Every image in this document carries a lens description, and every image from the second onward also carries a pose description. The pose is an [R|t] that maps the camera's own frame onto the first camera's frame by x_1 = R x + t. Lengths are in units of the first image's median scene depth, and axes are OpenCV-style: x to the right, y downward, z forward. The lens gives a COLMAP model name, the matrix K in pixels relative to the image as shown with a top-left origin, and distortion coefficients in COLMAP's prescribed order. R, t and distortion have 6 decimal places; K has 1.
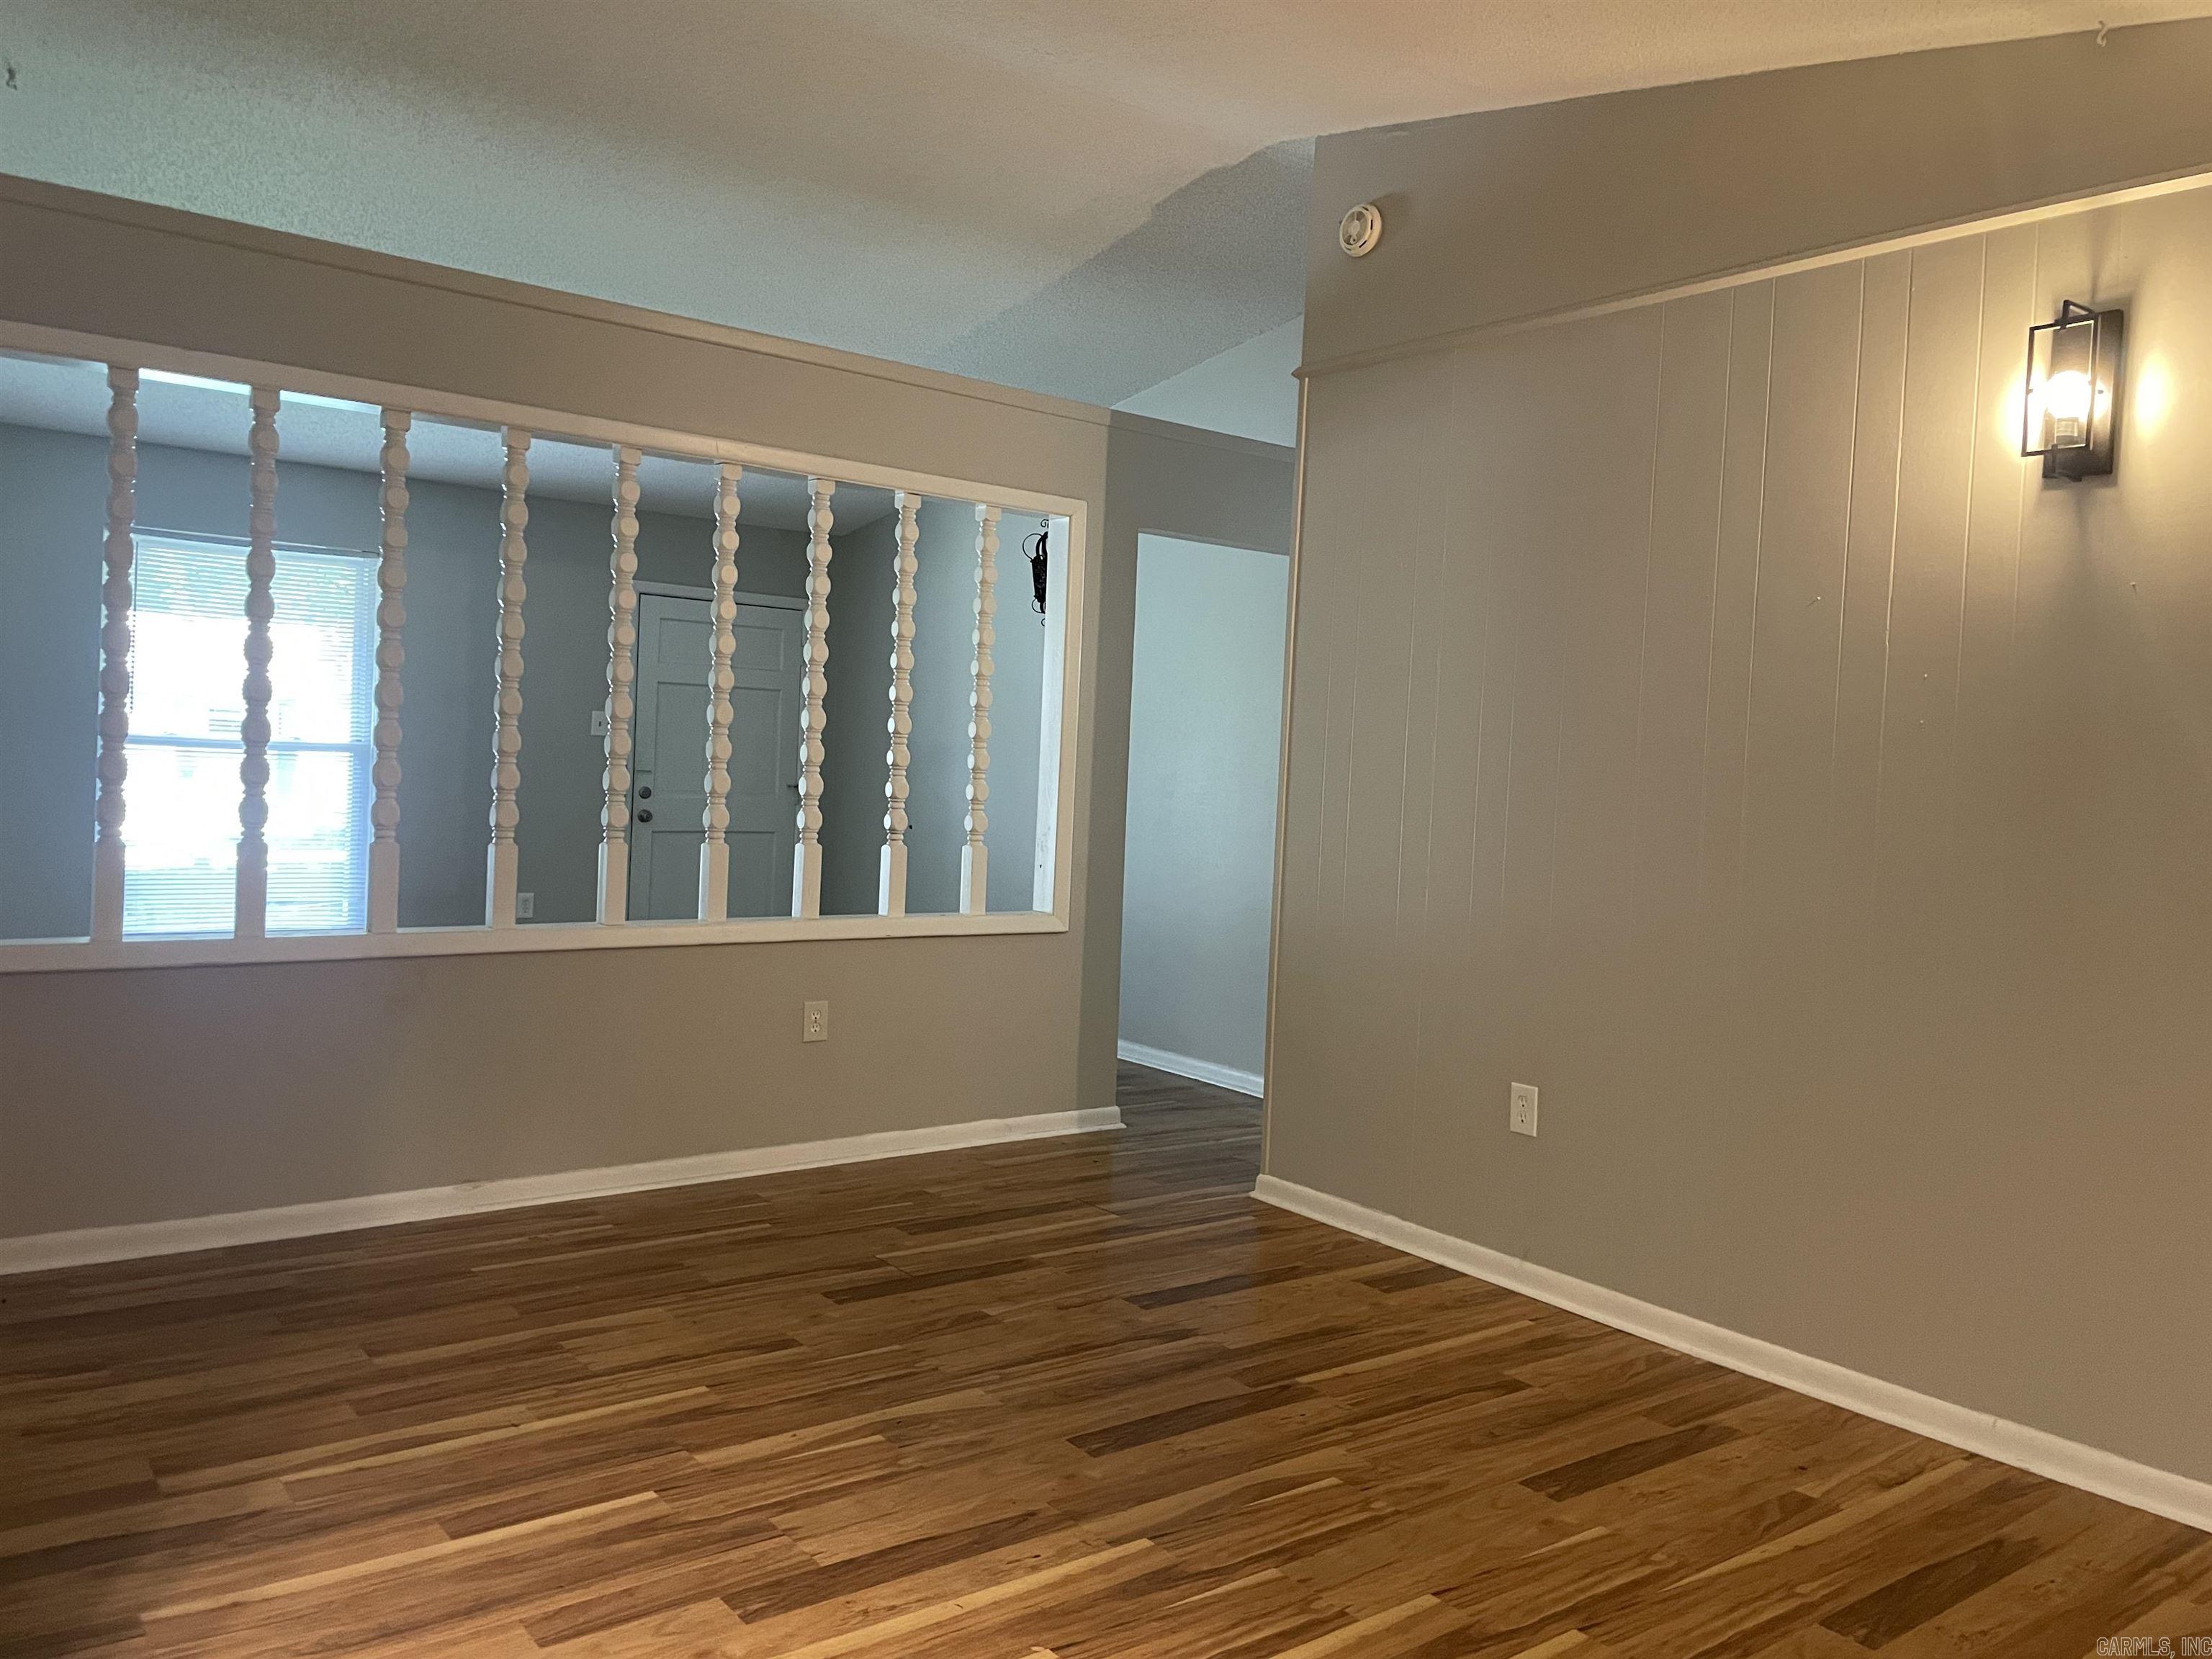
lens RADIAL K [[1673.6, 0, 1100.8], [0, 1673.6, 820.8], [0, 0, 1]] dist [0.084620, -0.114803]
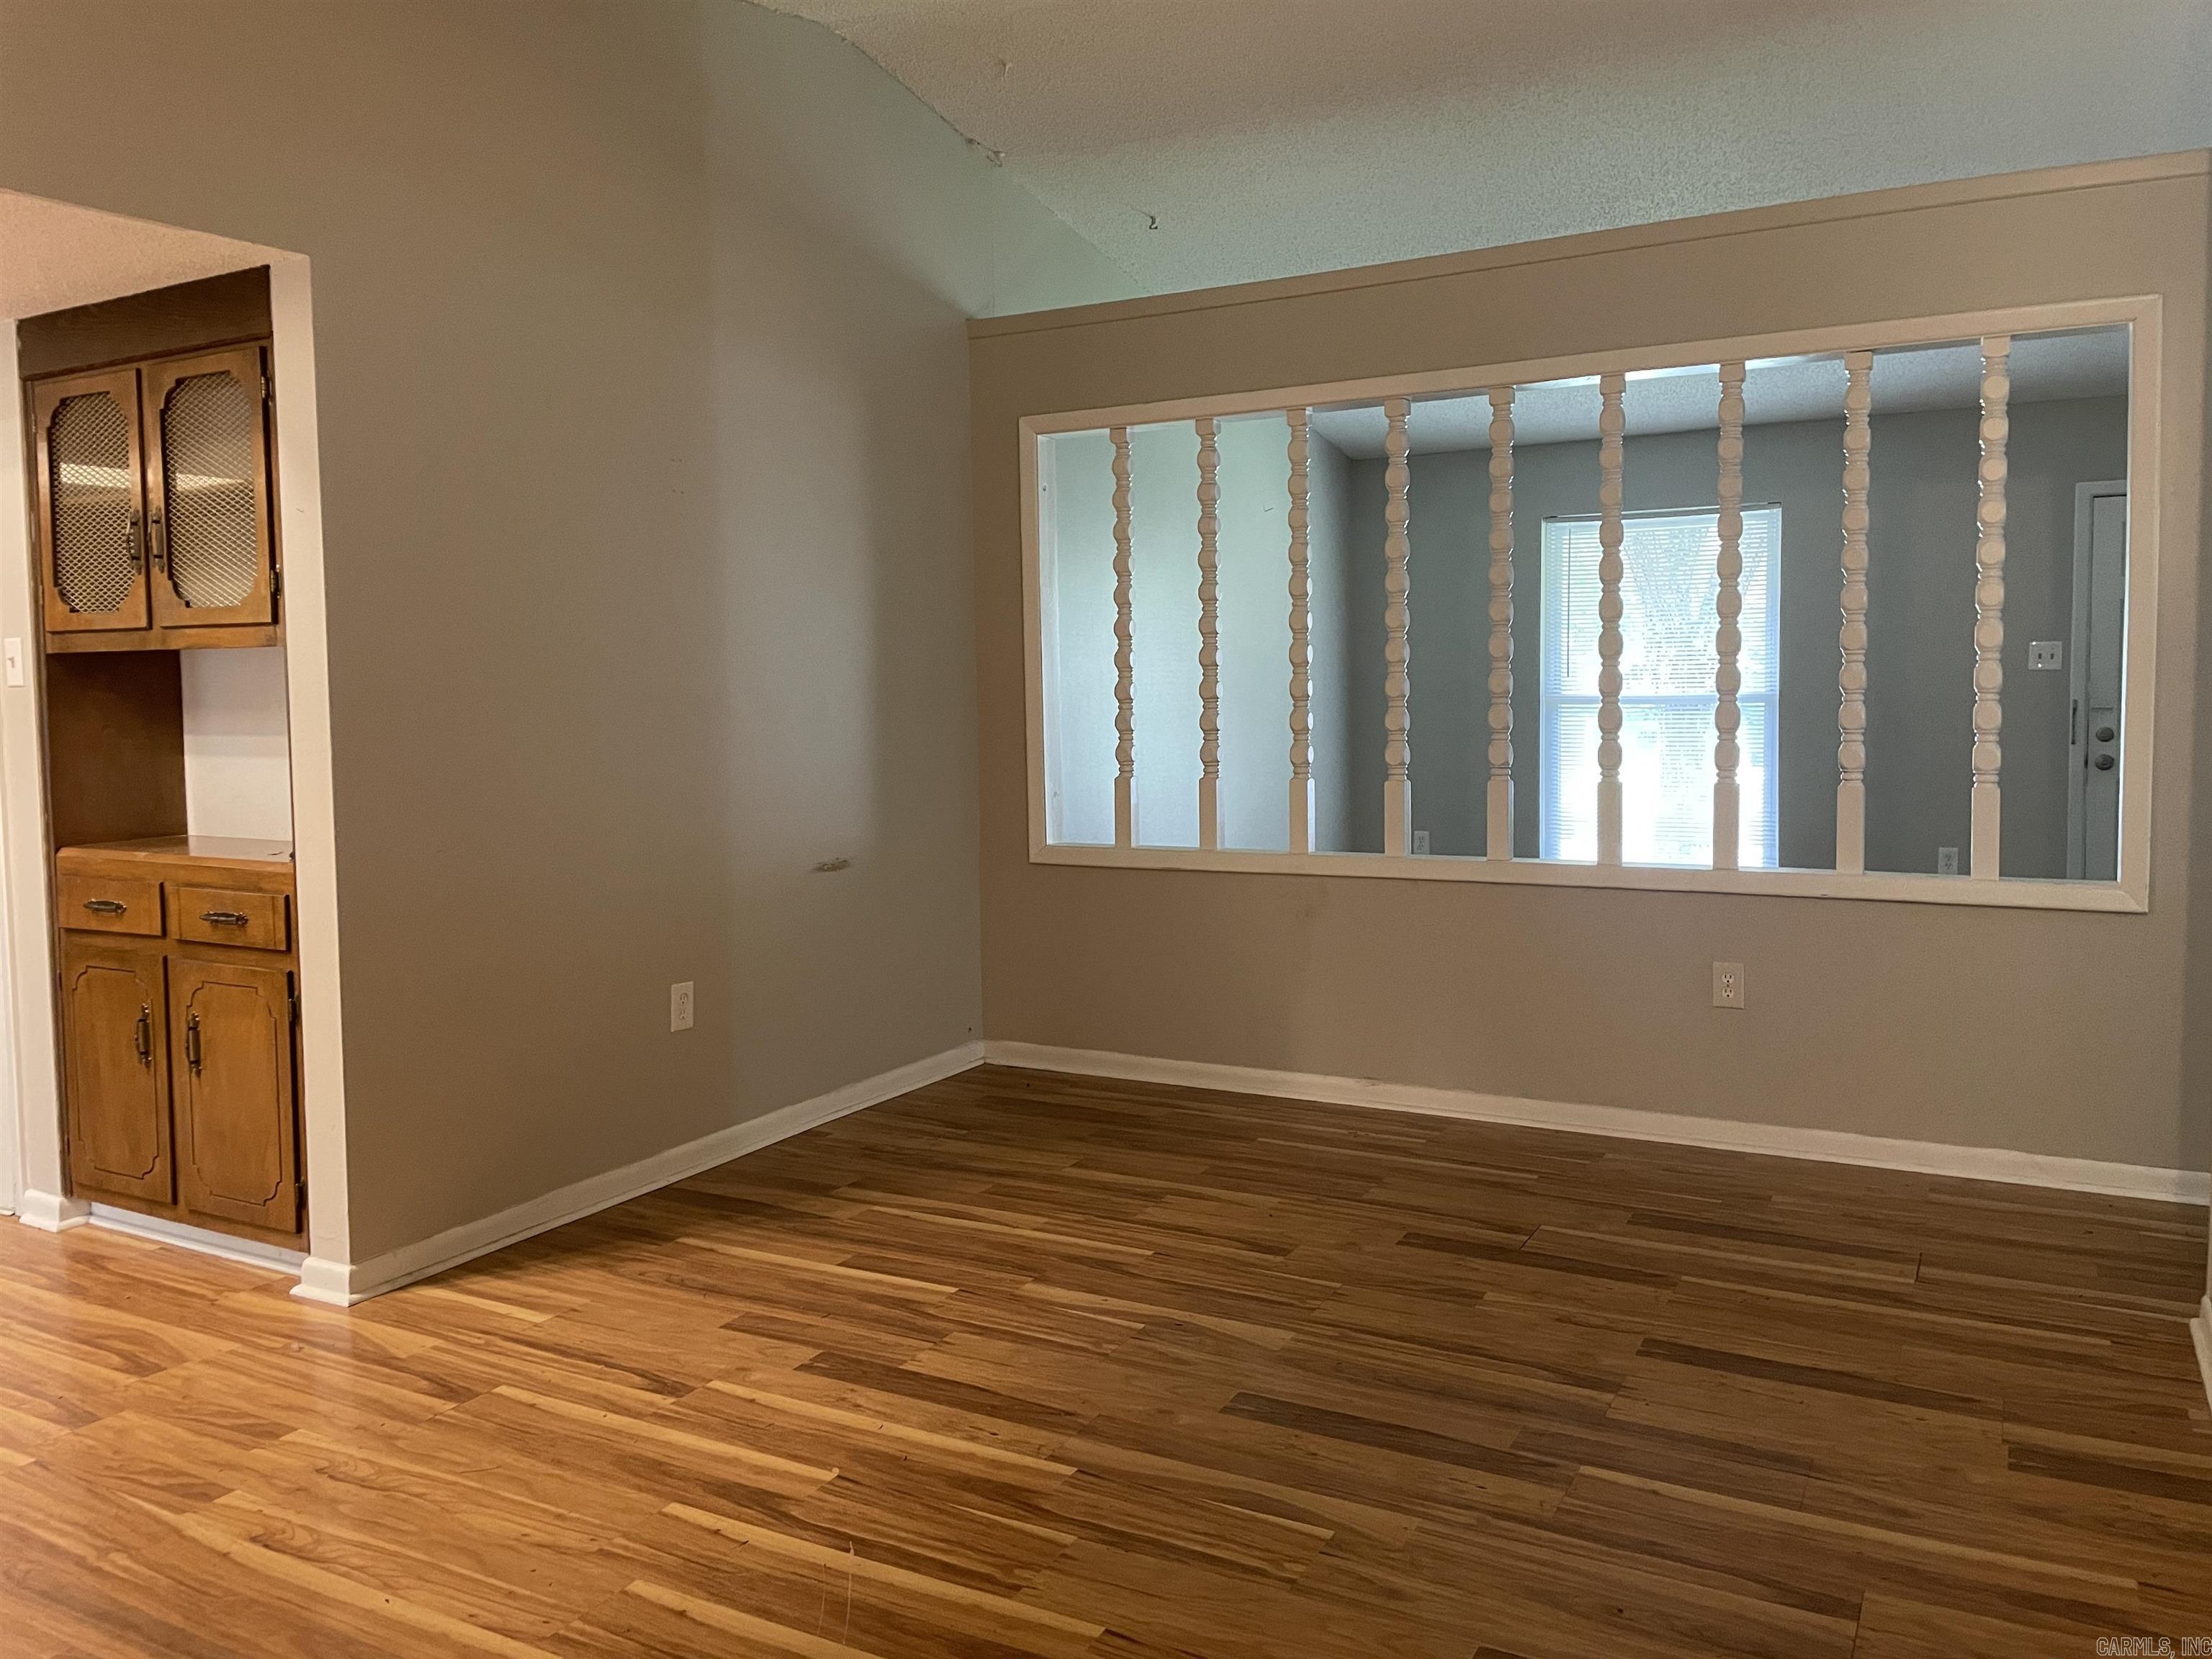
lens RADIAL K [[1673.6, 0, 1094.3], [0, 1673.6, 768.2], [0, 0, 1]] dist [0.084620, -0.114803]
pose [[0.399268, -0.002269, -0.916832, 0.780347], [-0.001274, 0.999995, -0.003030, 0.012626], [0.916834, 0.002378, 0.399262, 0.506124]]
